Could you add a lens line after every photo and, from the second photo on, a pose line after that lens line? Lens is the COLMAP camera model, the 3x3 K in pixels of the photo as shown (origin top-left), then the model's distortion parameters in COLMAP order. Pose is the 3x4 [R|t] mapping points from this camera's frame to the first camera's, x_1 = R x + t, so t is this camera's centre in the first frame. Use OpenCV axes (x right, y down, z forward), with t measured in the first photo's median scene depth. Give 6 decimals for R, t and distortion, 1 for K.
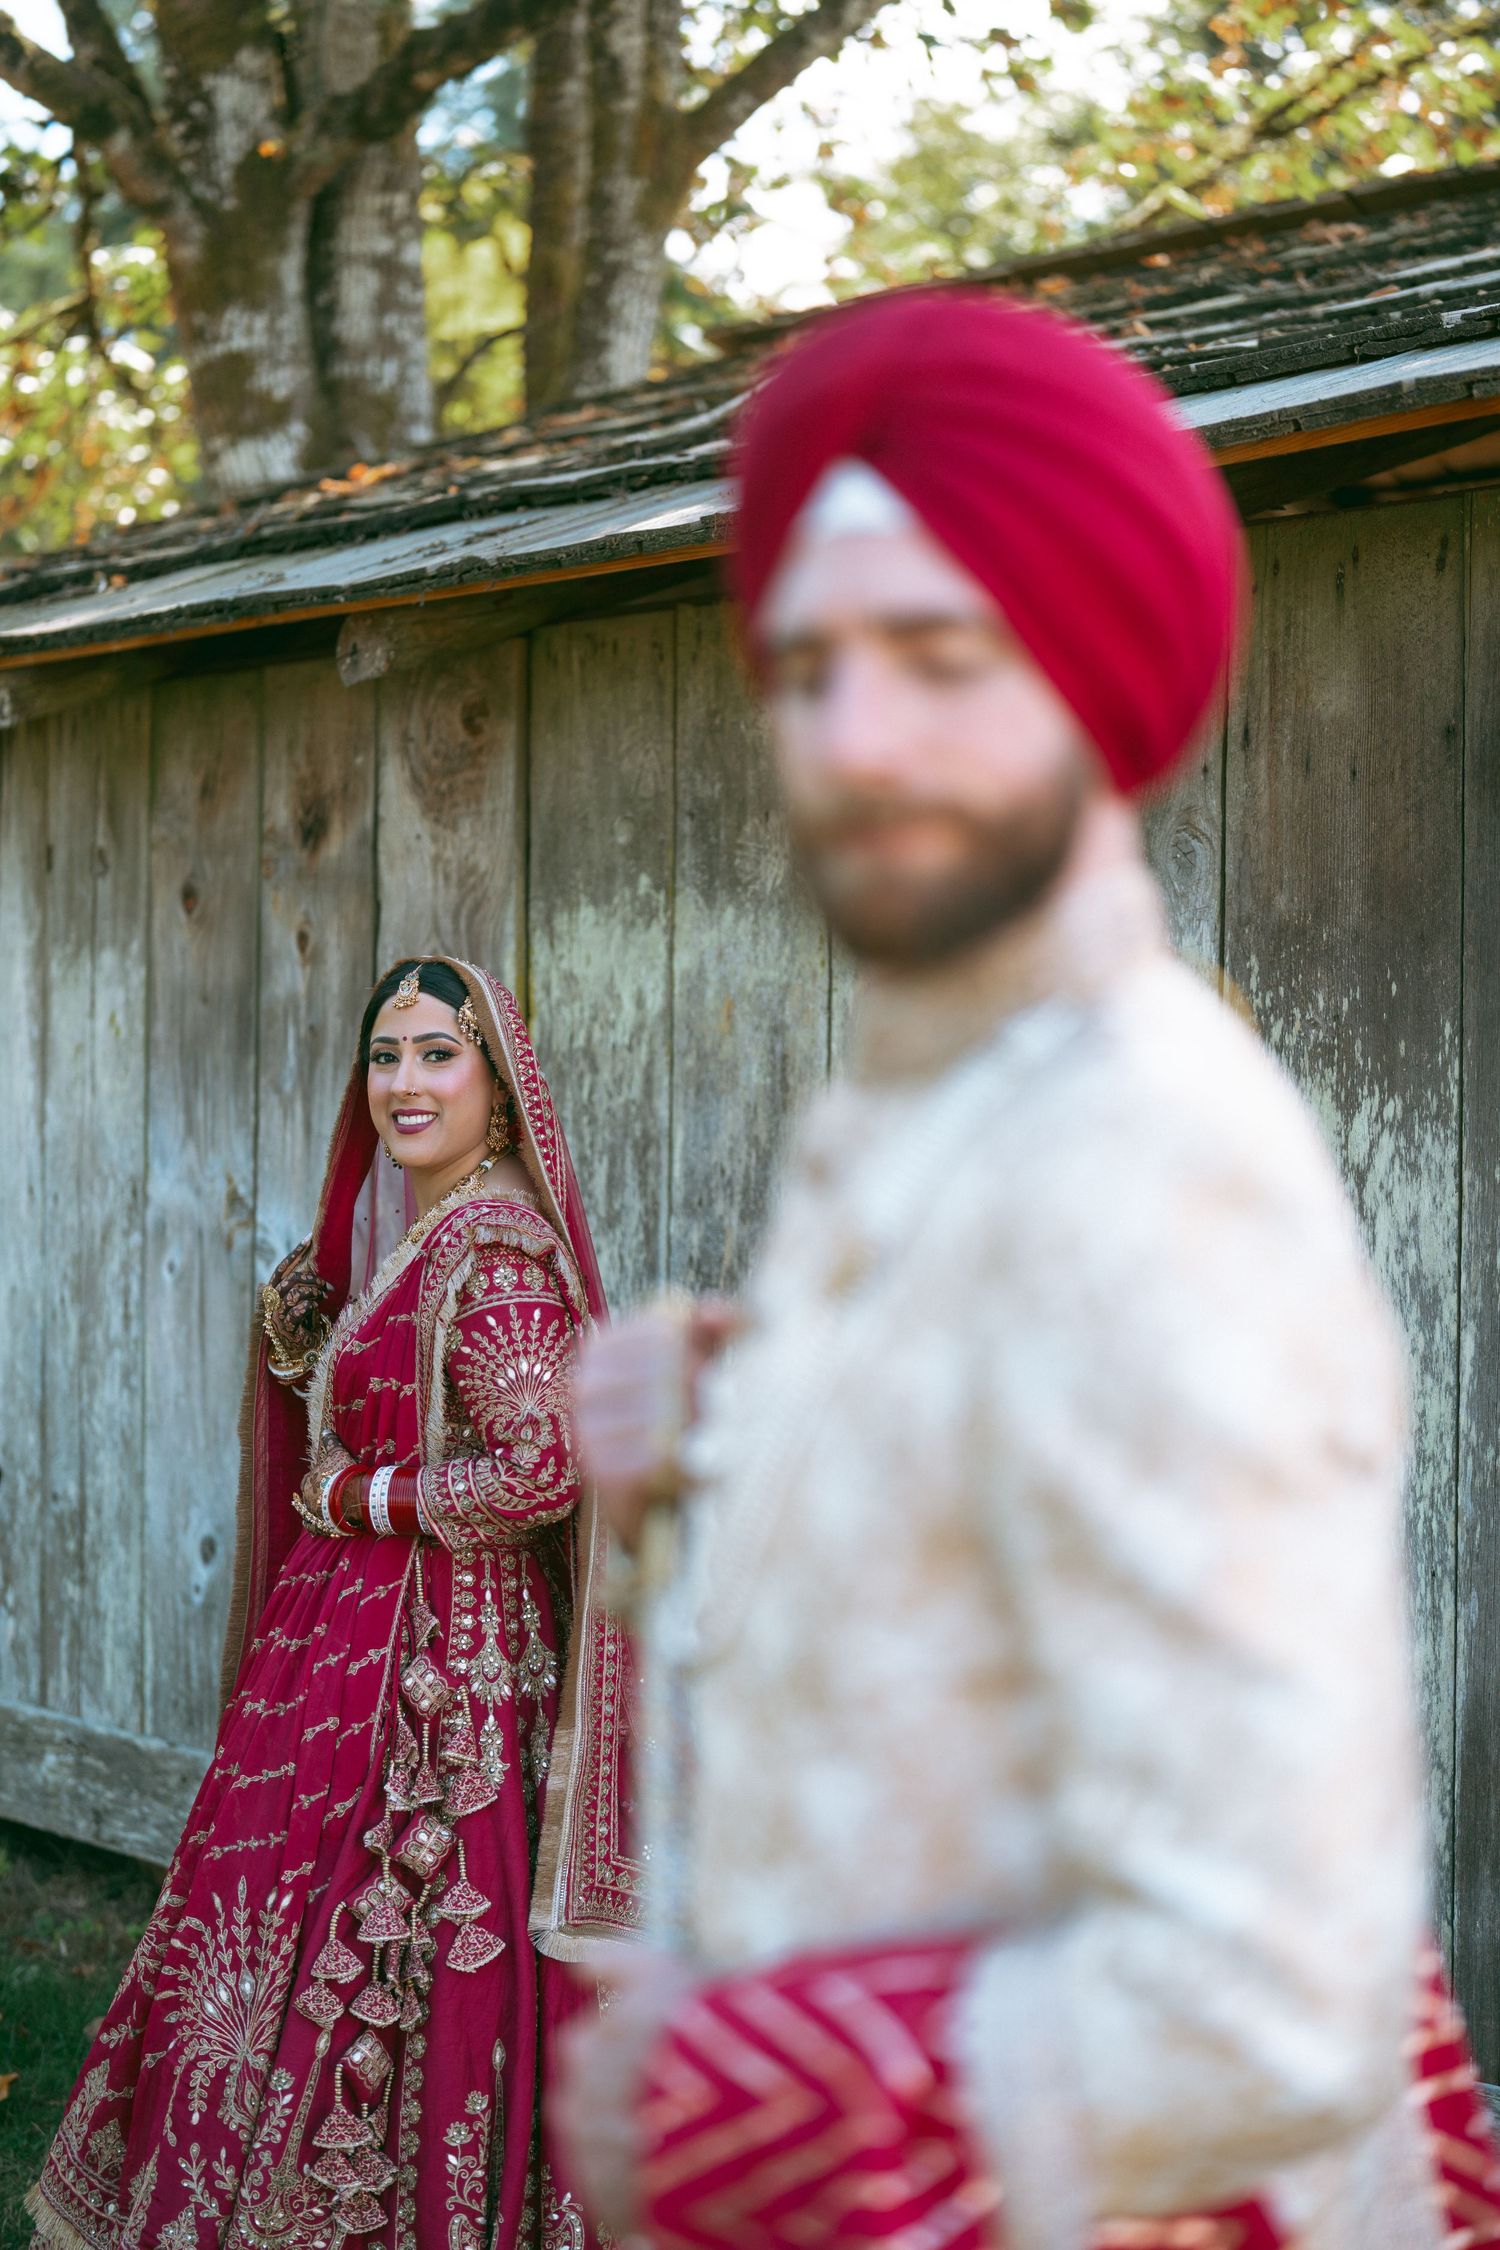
lens RADIAL K [[3123.1, 0, 749.7], [0, 3123.1, 1115.8], [0, 0, 1]] dist [0.069592, -0.011221]
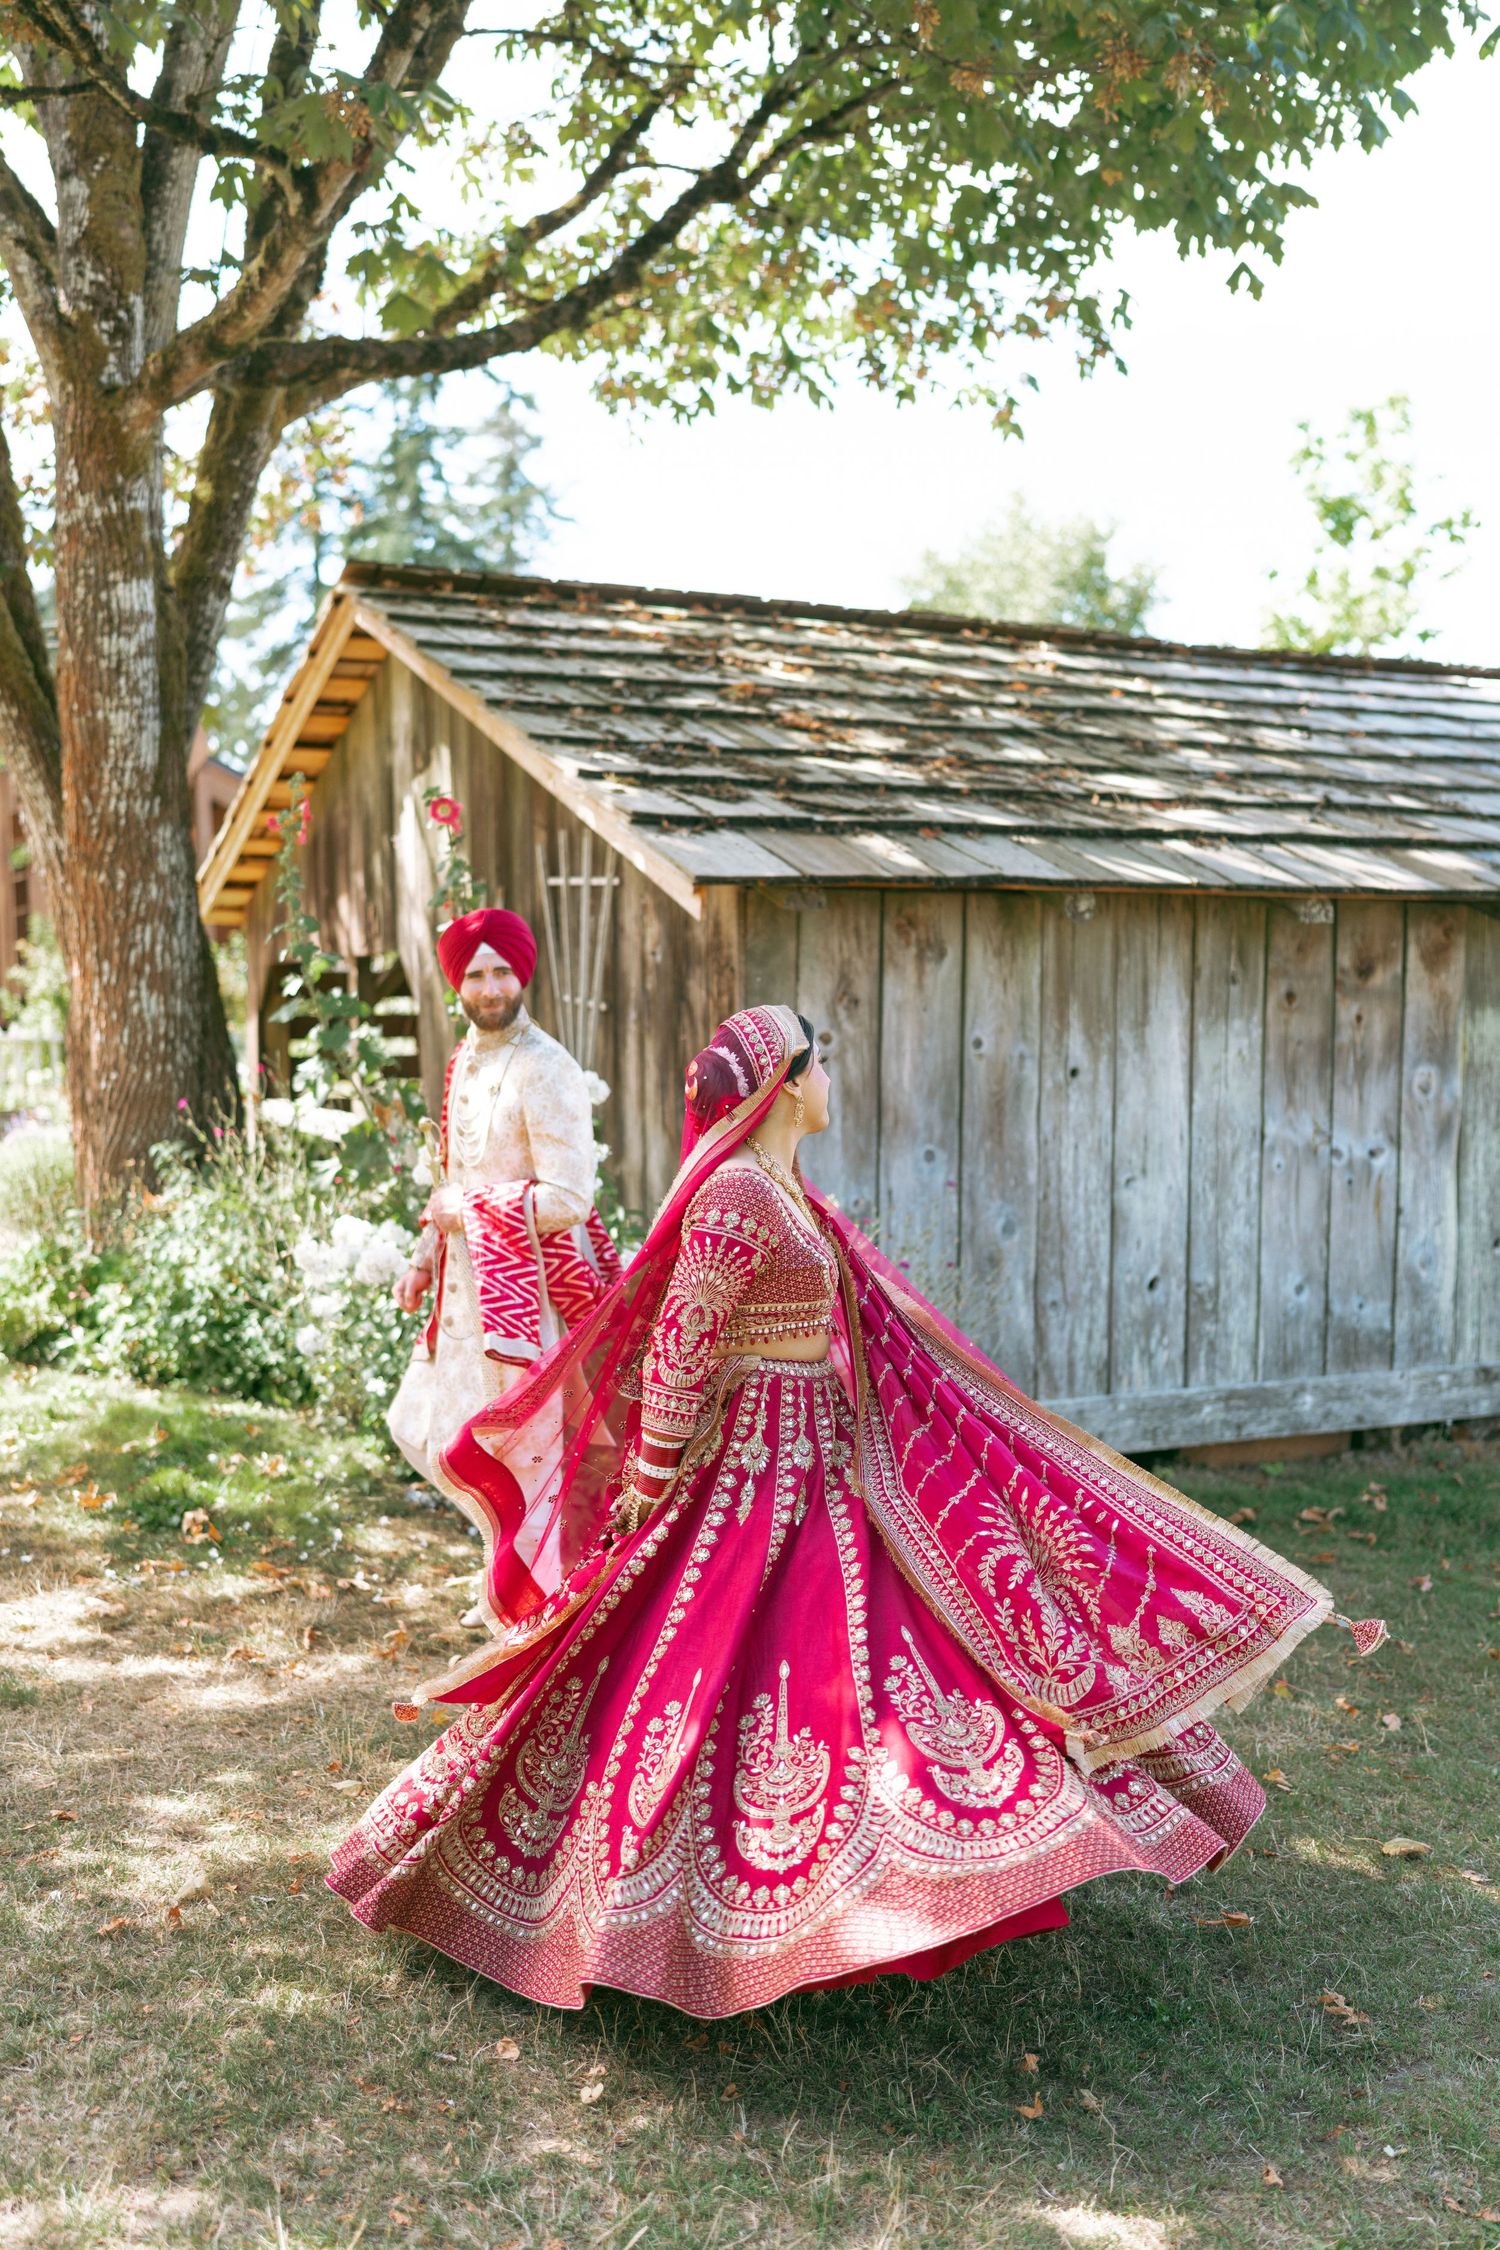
lens RADIAL K [[2134.9, 0, 748.0], [0, 2134.9, 1131.7], [0, 0, 1]] dist [-0.007475, 0.027576]
pose [[0.357786, -0.071852, 0.931035, -1.964263], [0.009003, 0.997254, 0.073503, -0.101858], [-0.933760, -0.017916, 0.357450, 0.939554]]
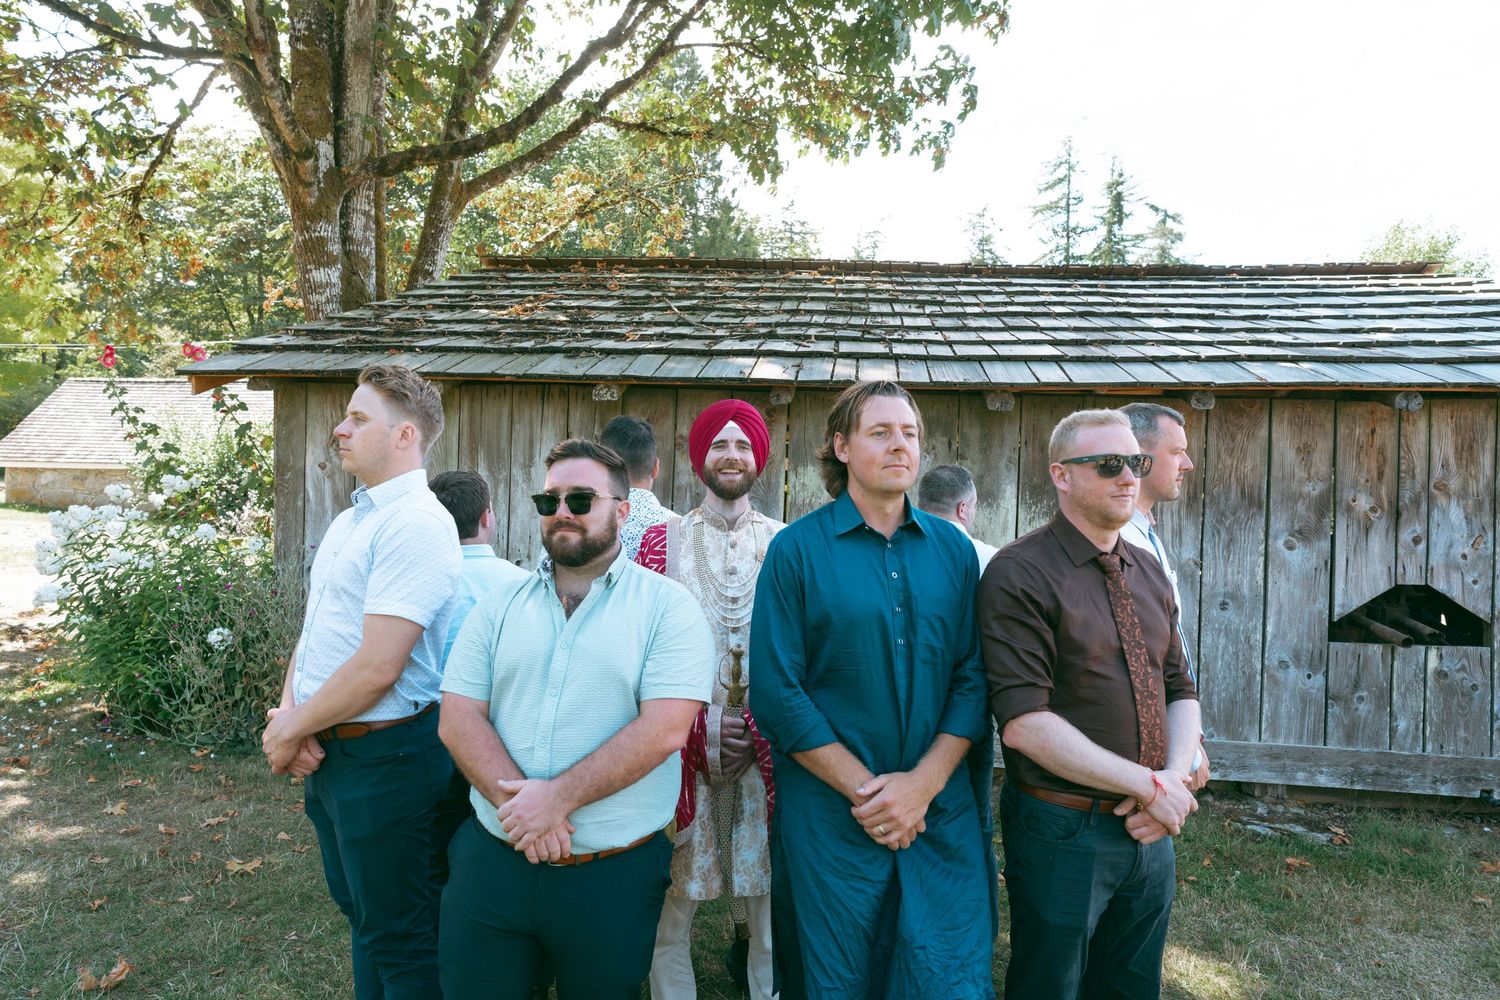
lens RADIAL K [[994.0, 0, 748.5], [0, 994.0, 501.1], [0, 0, 1]] dist [-0.004514, 0.003860]
pose [[0.797866, 0.019023, 0.602535, -0.839158], [-0.023310, 0.999728, -0.000697, -0.021945], [-0.602384, -0.013489, 0.798092, 0.082131]]
